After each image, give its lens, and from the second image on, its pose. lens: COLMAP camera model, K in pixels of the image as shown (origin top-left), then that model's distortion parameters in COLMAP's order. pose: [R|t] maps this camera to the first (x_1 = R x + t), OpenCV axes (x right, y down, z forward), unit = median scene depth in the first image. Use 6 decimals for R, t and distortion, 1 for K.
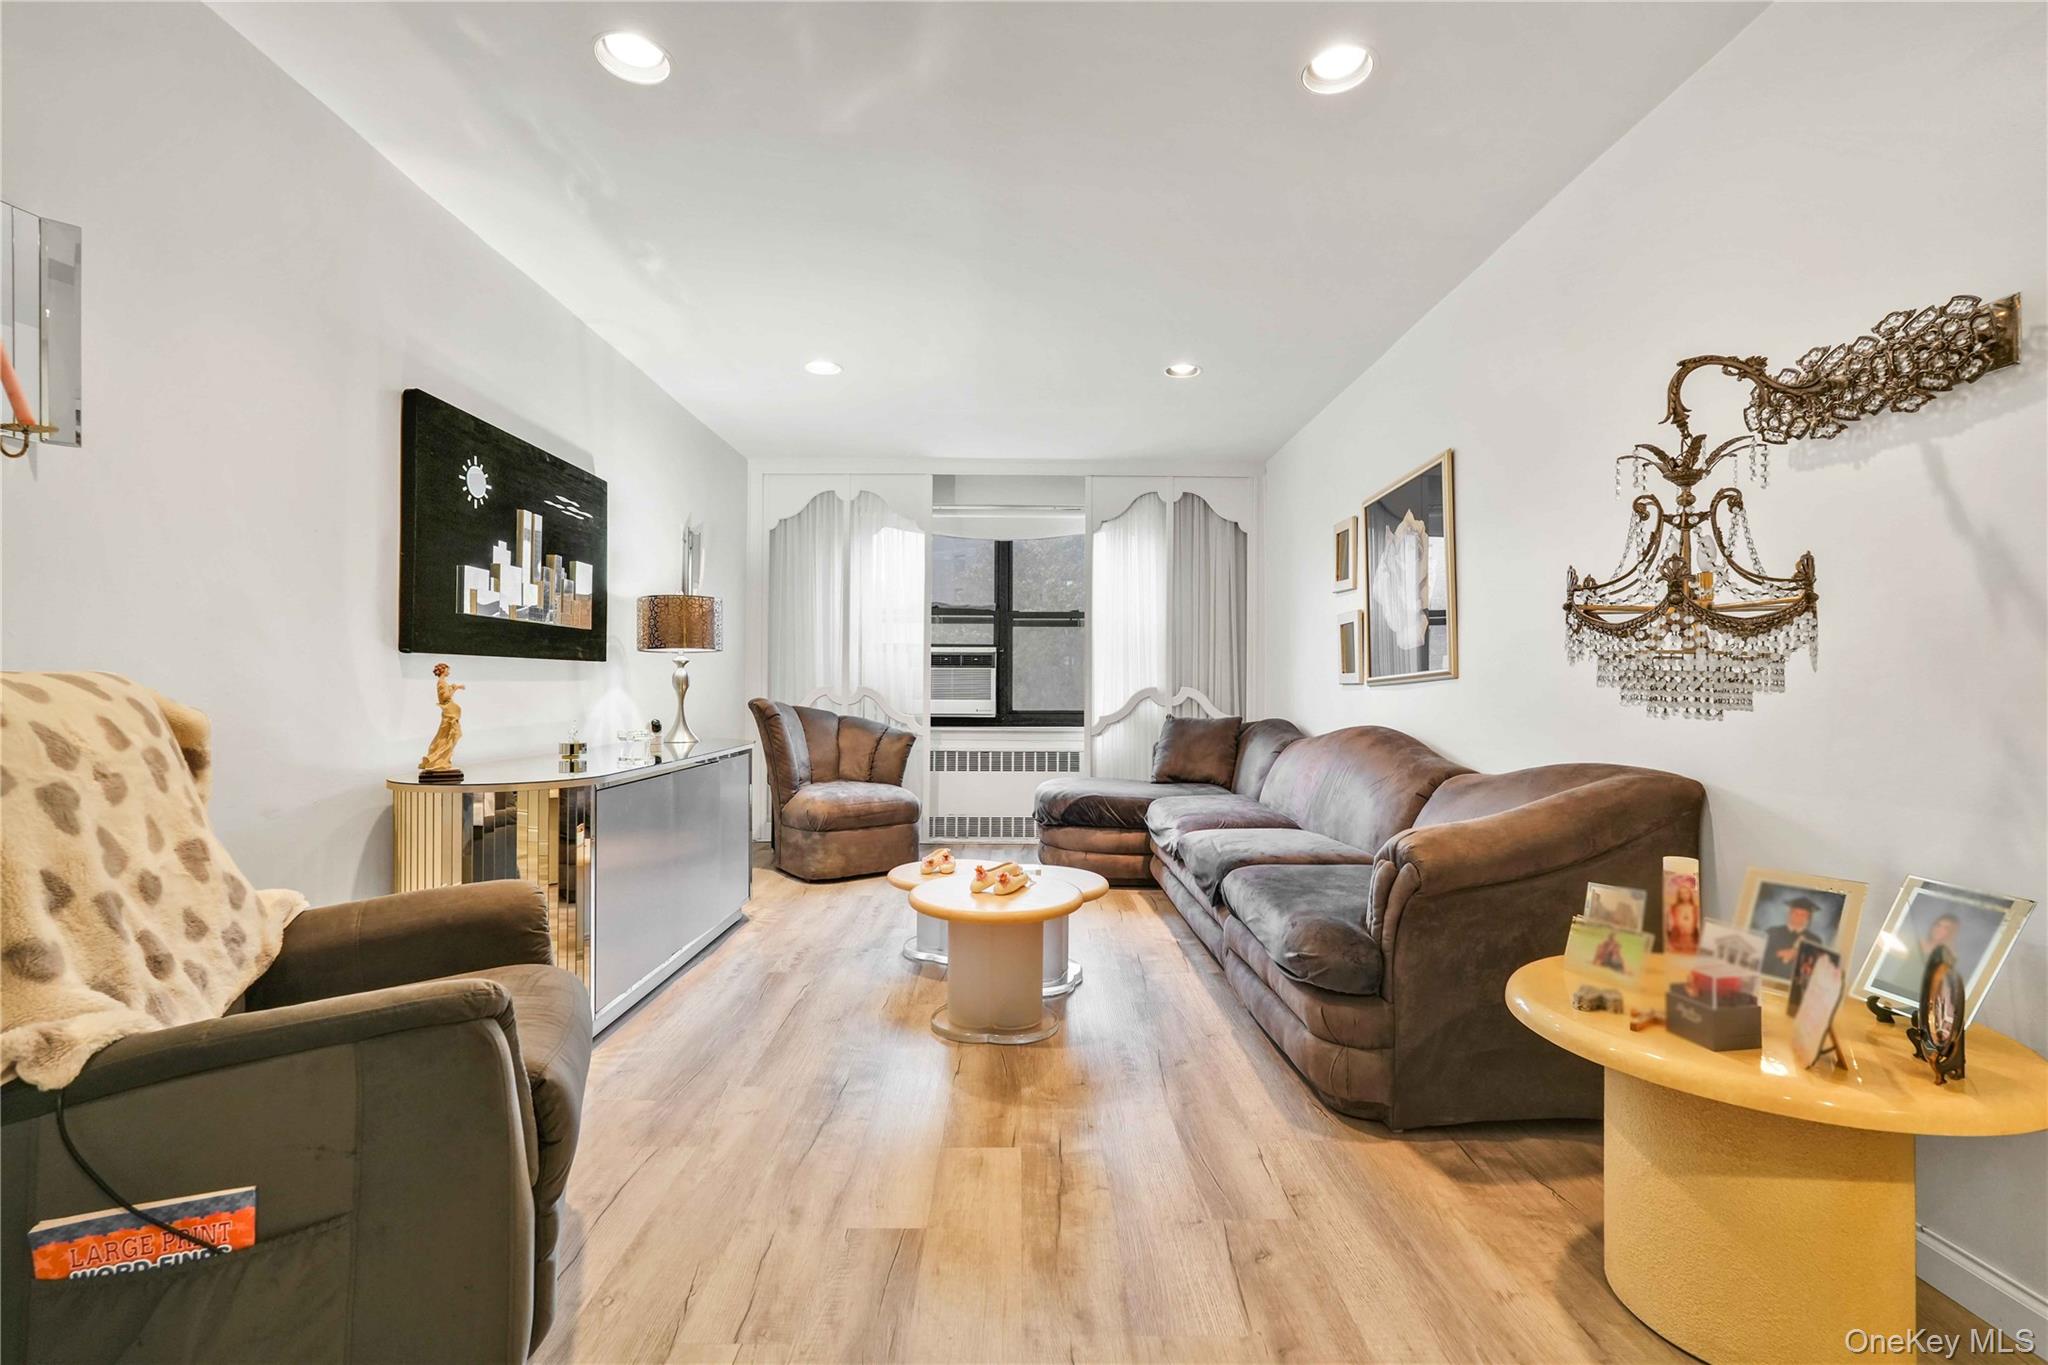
lens RADIAL K [[904.7, 0, 1024.2], [0, 904.7, 678.3], [0, 0, 1]] dist [-0.001916, 0.000515]
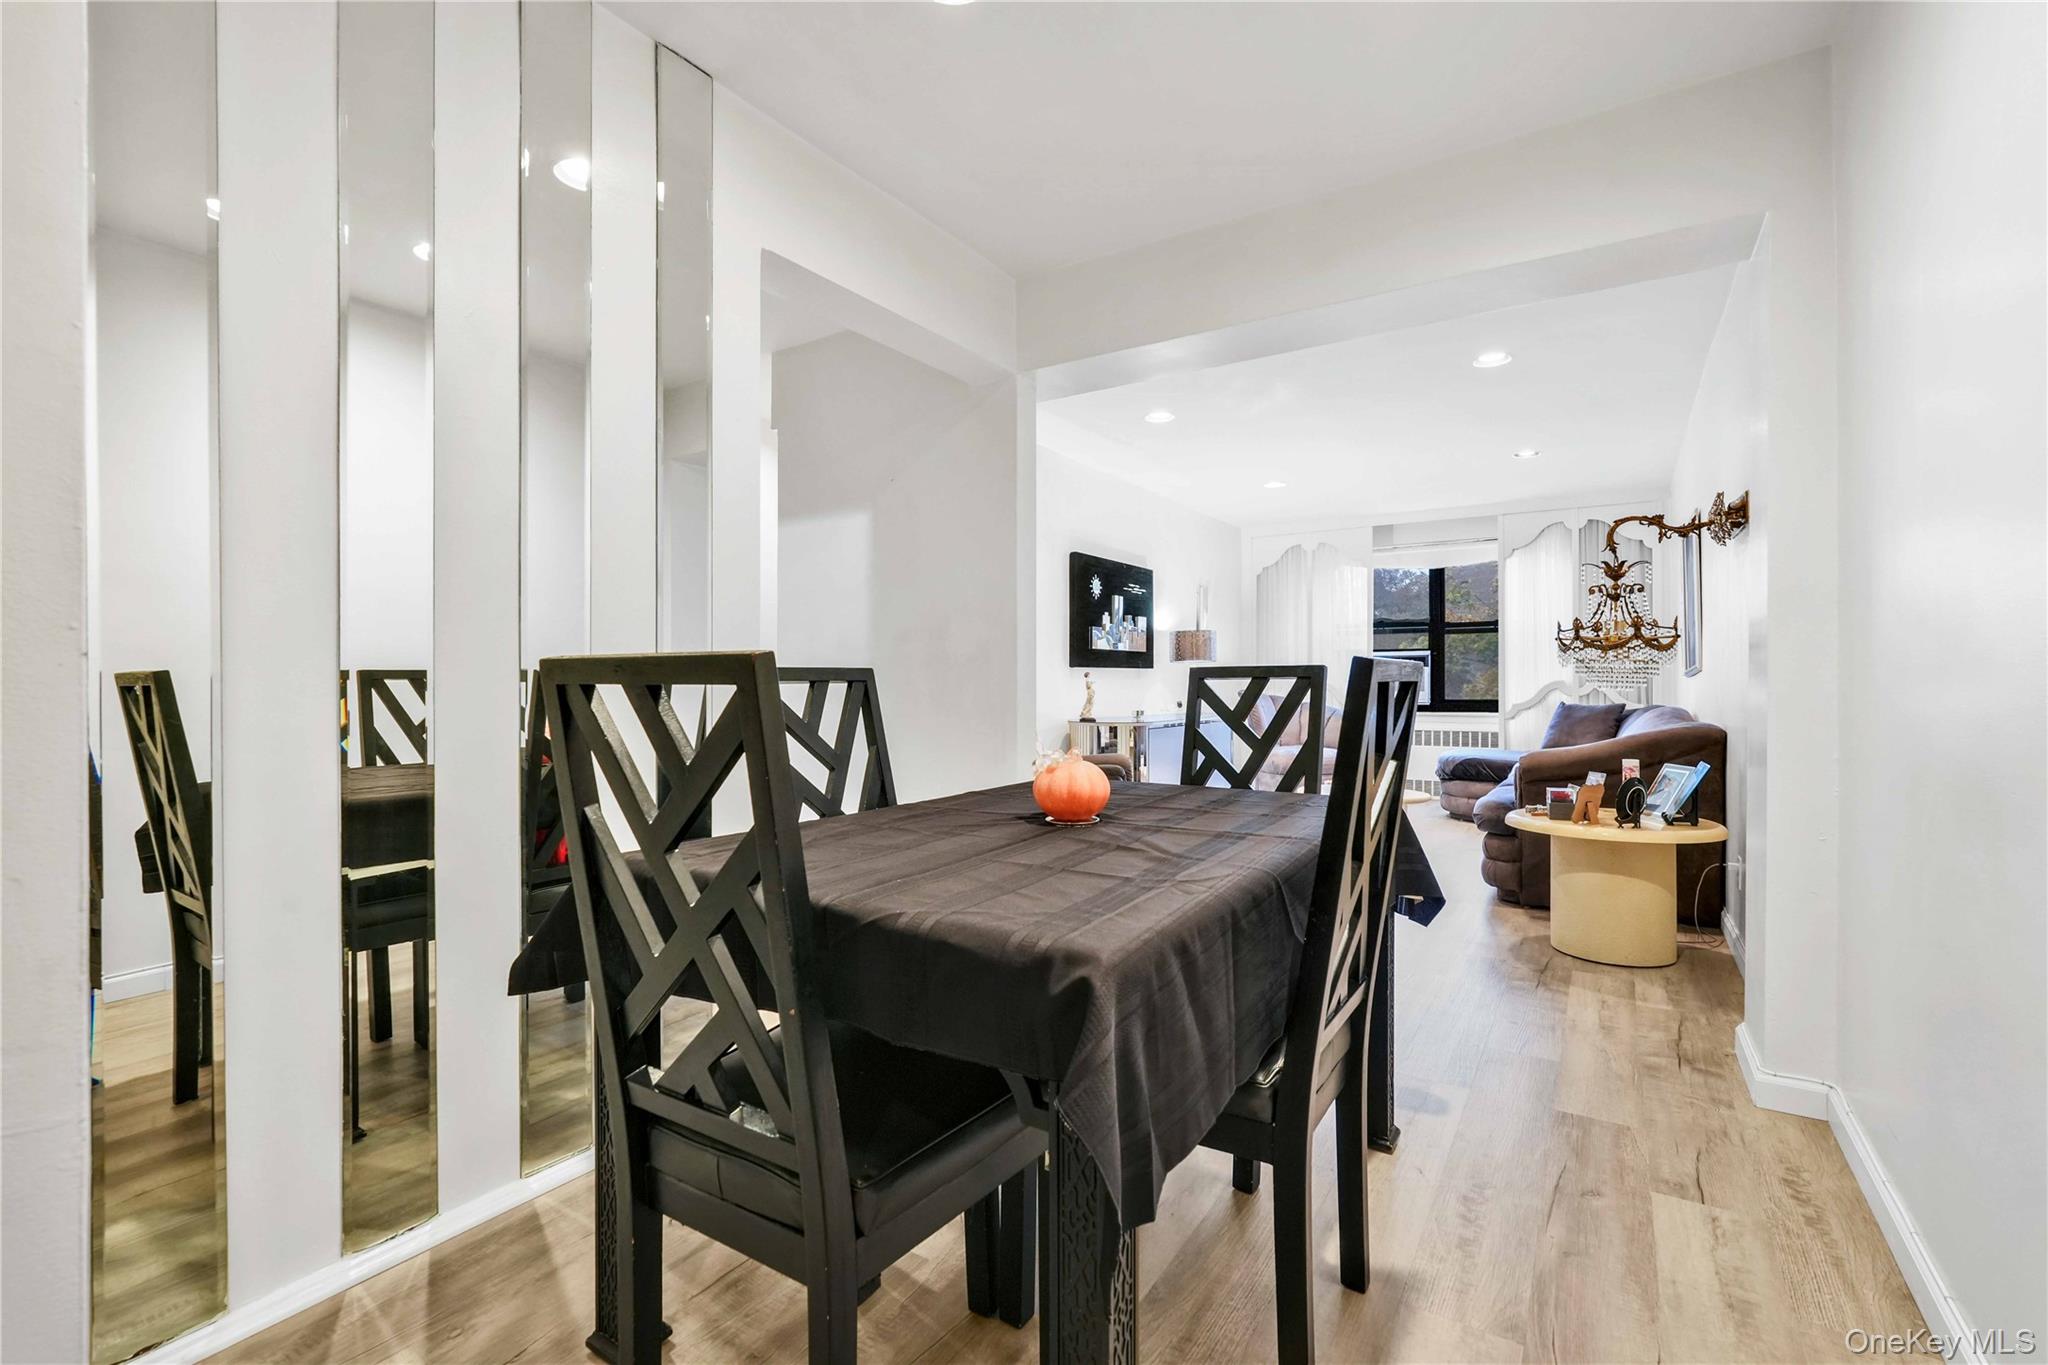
lens RADIAL K [[904.7, 0, 1024.2], [0, 904.7, 678.3], [0, 0, 1]] dist [-0.001916, 0.000515]
pose [[0.834716, -0.010106, -0.550588, 0.359583], [0.010665, 0.999941, -0.002186, 0.002757], [0.550578, -0.004047, 0.834774, -0.739298]]
